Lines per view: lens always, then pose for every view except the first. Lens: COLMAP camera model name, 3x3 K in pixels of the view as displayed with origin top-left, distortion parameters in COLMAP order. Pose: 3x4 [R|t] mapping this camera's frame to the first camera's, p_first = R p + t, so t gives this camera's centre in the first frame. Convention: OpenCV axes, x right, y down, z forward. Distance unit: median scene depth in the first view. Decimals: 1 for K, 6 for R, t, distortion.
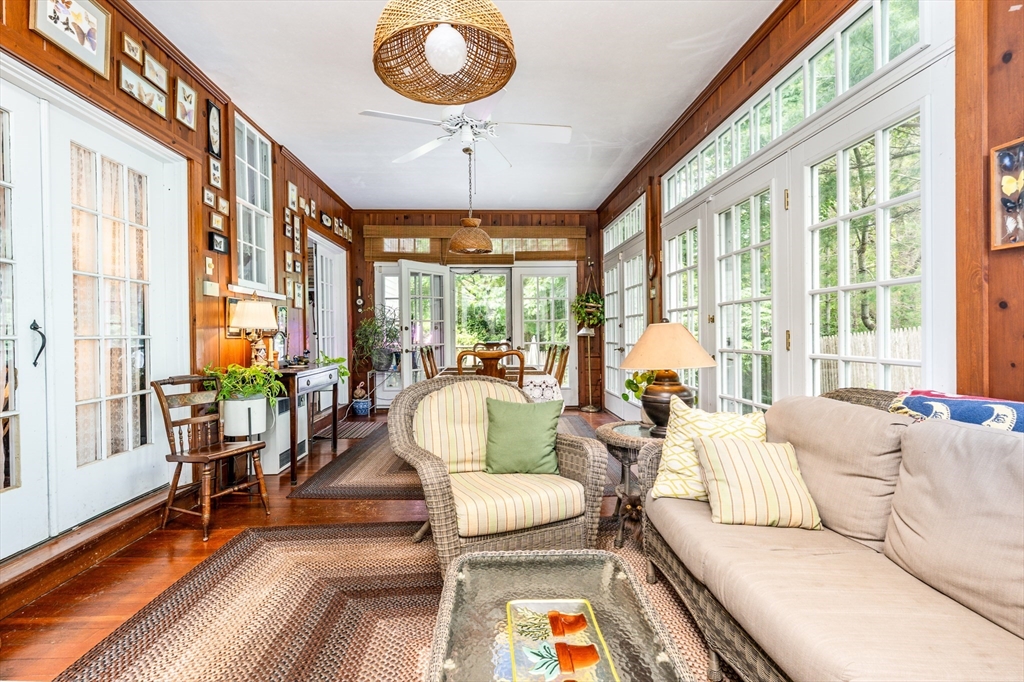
lens RADIAL K [[476.5, 0, 511.1], [0, 476.5, 337.8], [0, 0, 1]] dist [0.002095, 0.000058]
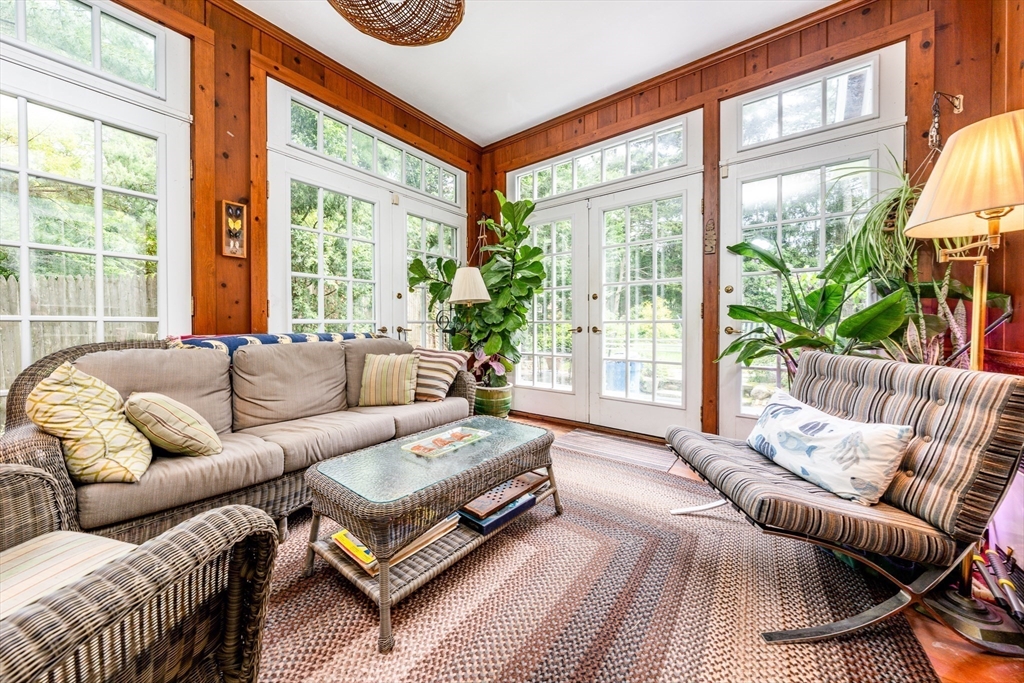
lens RADIAL K [[355.2, 0, 512.4], [0, 355.2, 334.0], [0, 0, 1]] dist [-0.000750, -0.000023]
pose [[-0.758866, -0.006096, 0.651219, -0.762534], [0.007131, 0.999818, 0.017668, 0.108786], [-0.651208, 0.018052, -0.758684, 1.348263]]
